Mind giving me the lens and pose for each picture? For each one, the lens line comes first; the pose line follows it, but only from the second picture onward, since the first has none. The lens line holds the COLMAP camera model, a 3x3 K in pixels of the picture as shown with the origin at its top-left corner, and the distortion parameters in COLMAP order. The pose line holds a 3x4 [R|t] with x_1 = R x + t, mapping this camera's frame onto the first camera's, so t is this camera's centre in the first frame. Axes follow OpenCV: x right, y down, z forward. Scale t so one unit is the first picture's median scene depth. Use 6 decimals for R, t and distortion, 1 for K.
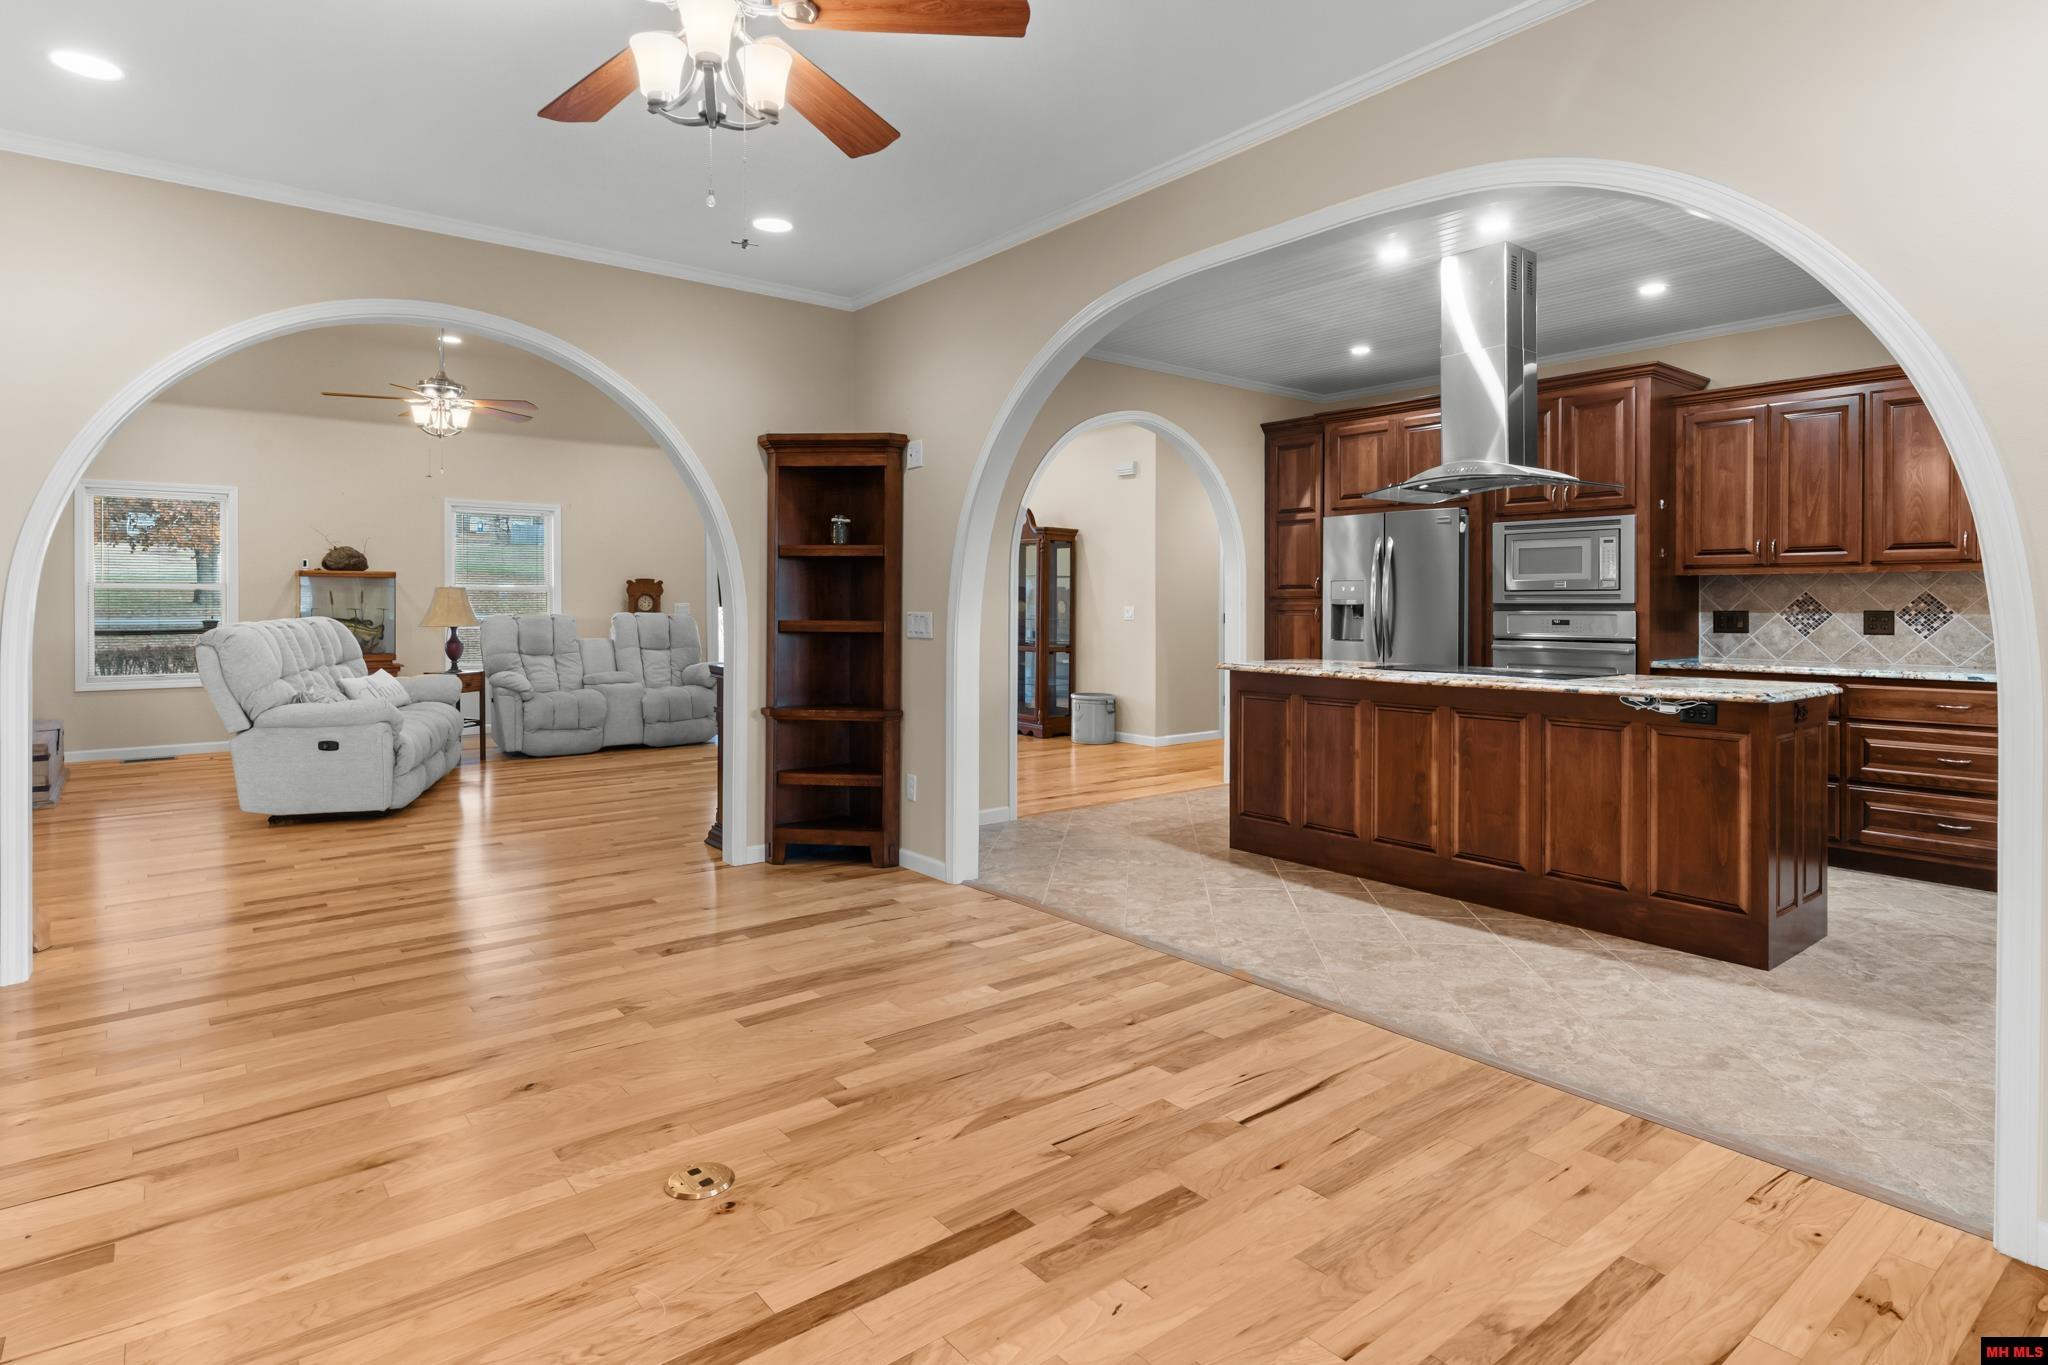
lens RADIAL K [[1059.2, 0, 990.3], [0, 1059.2, 616.9], [0, 0, 1]] dist [-0.002414, 0.000241]
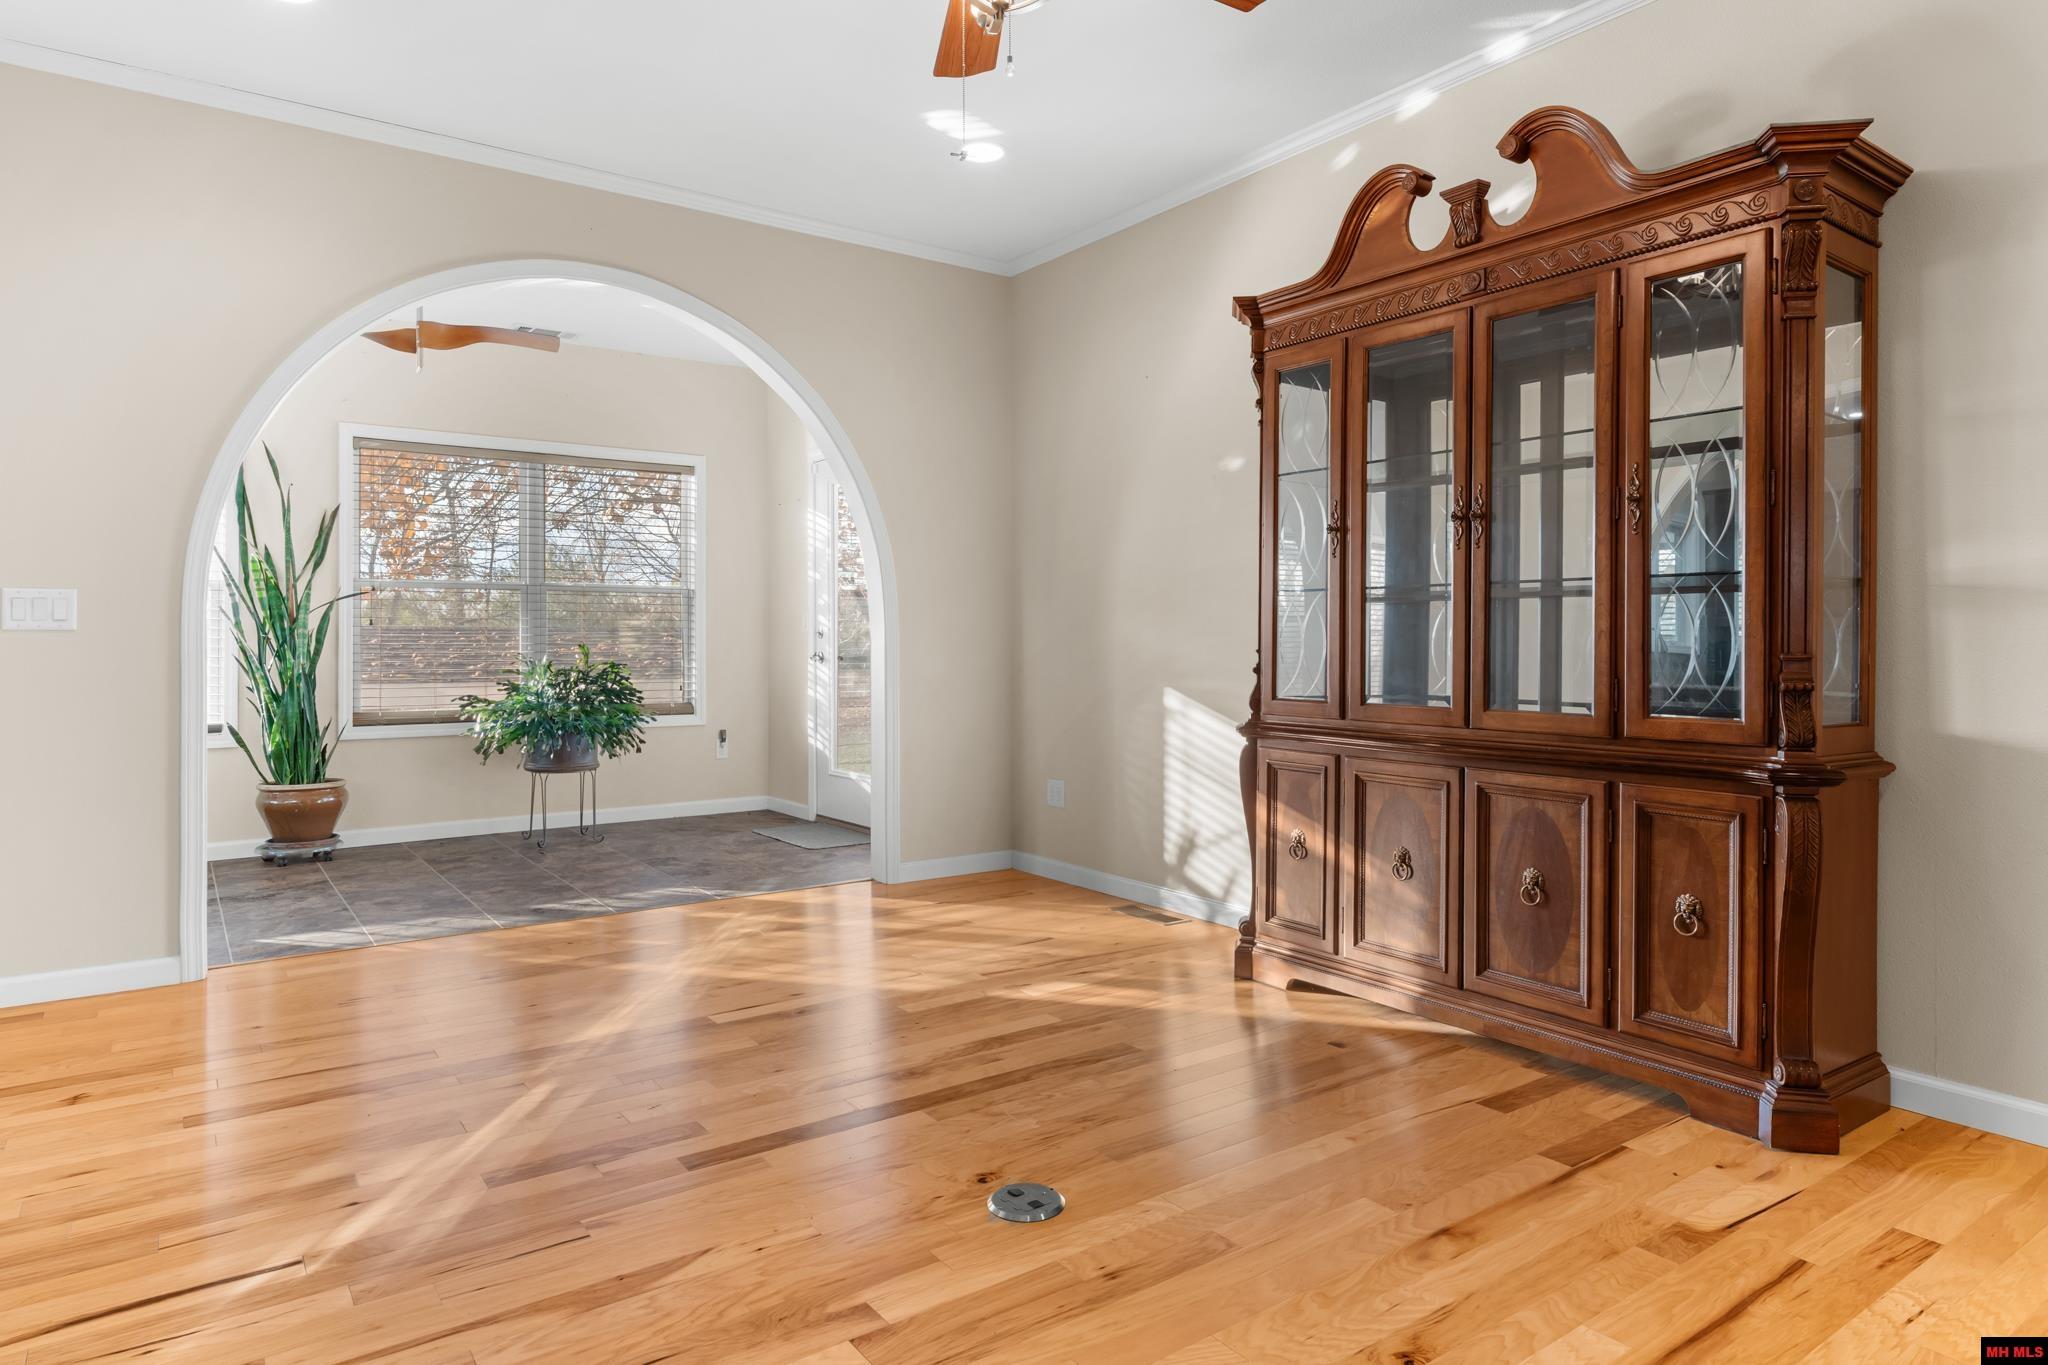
lens RADIAL K [[1200.4, 0, 1022.7], [0, 1200.4, 672.1], [0, 0, 1]] dist [0.000096, -0.001745]
pose [[-0.999625, 0.002826, 0.027240, -0.233363], [0.003819, 0.999329, 0.036439, 0.048289], [-0.027119, 0.036529, -0.998965, 1.534119]]
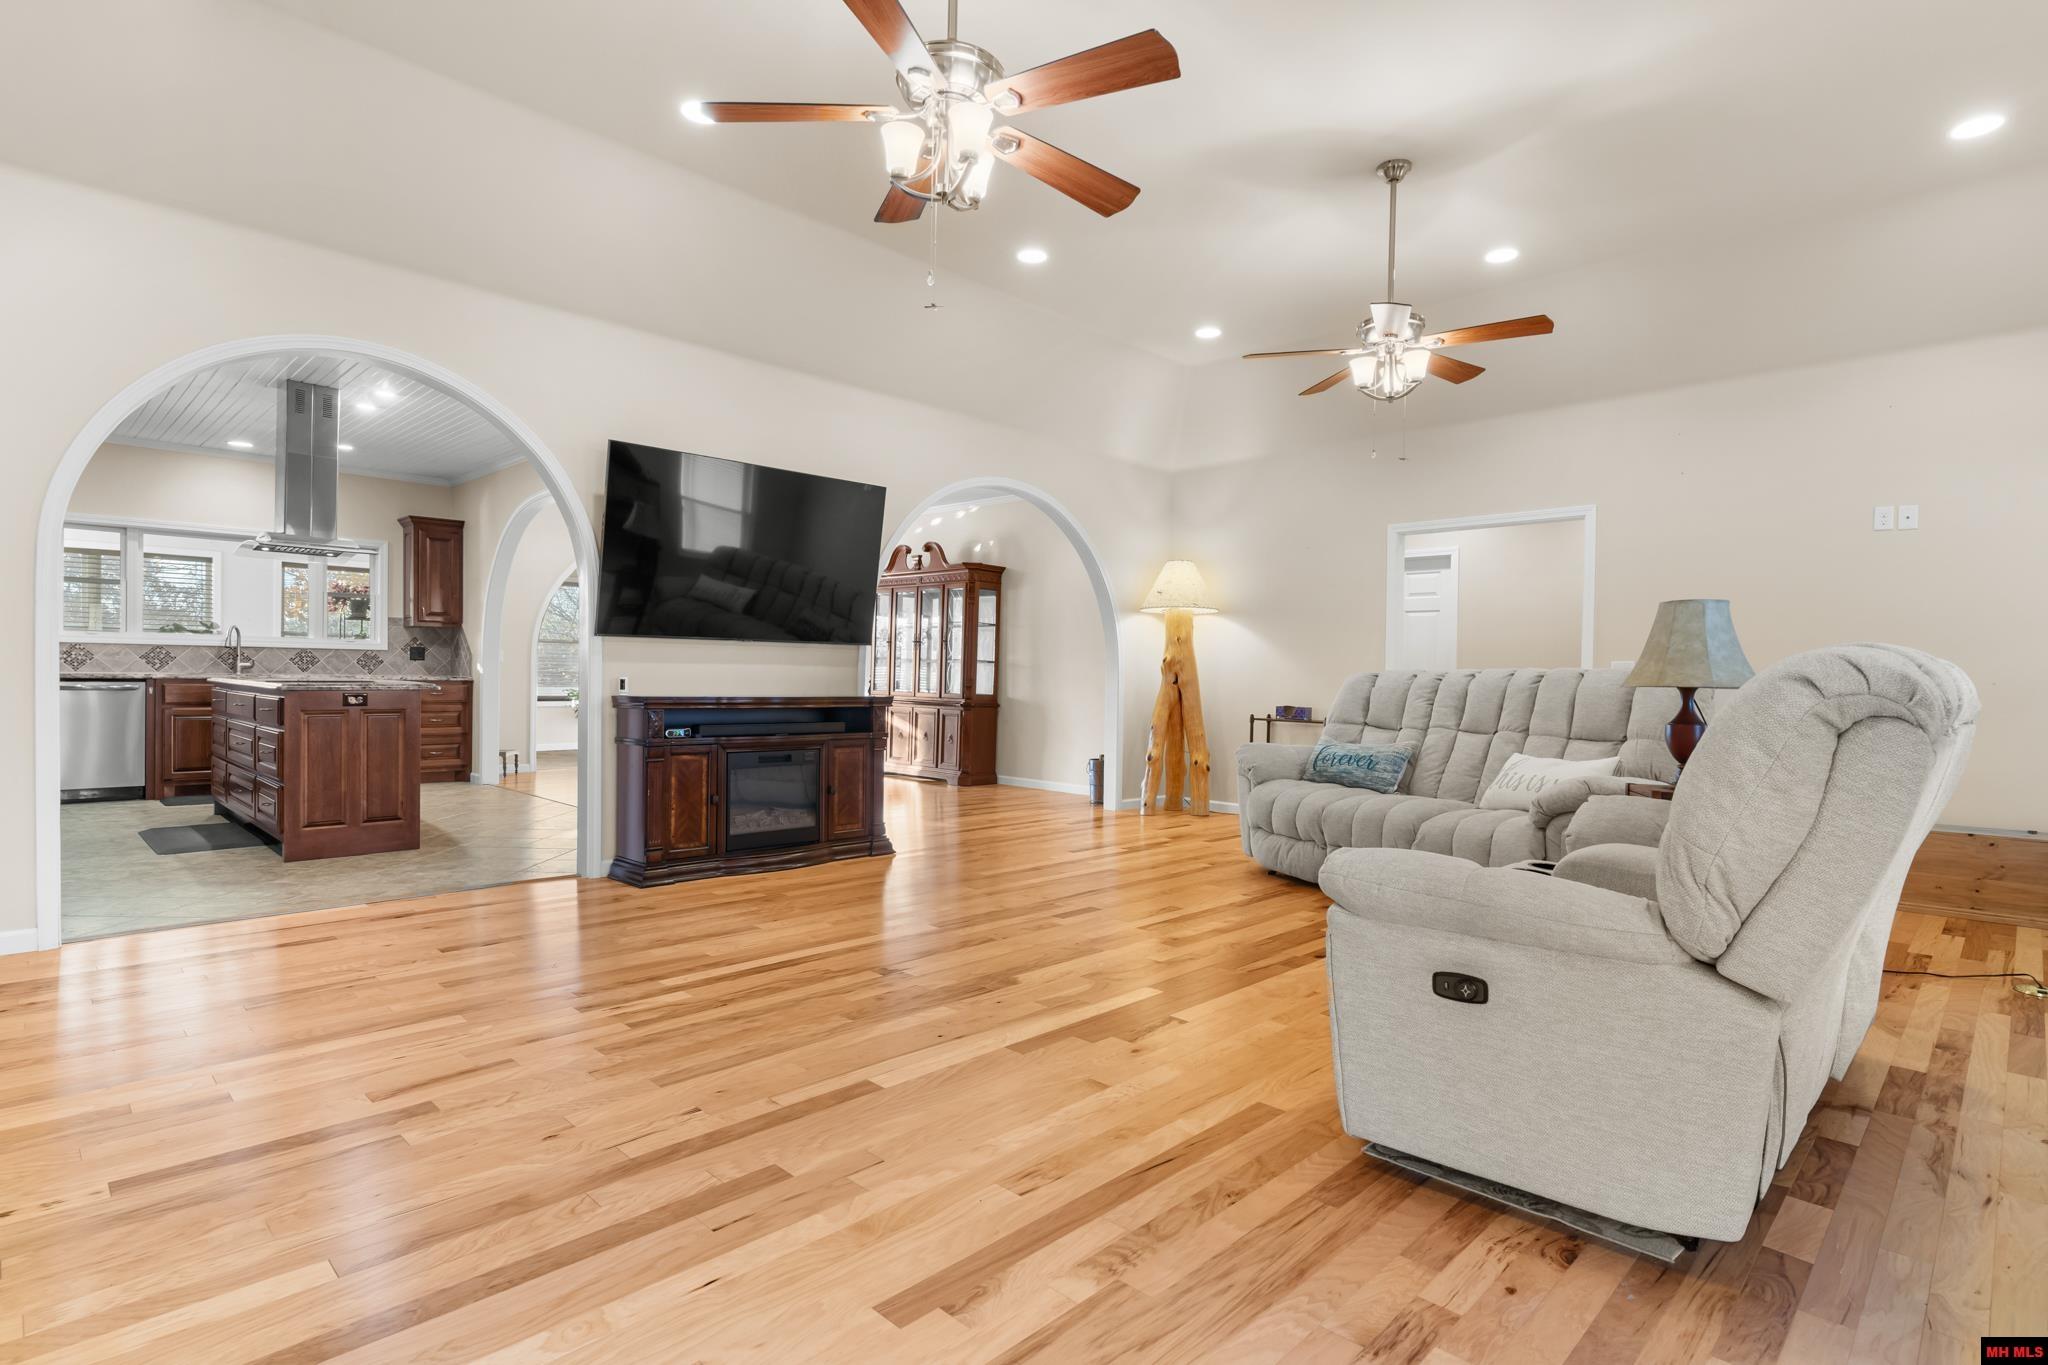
lens RADIAL K [[1059.2, 0, 1026.0], [0, 1059.2, 684.7], [0, 0, 1]] dist [-0.002414, 0.000241]
pose [[-0.988645, -0.015128, -0.149509, -0.436939], [-0.017576, 0.999732, 0.015068, 0.036083], [0.149241, 0.017525, -0.988646, 4.096189]]
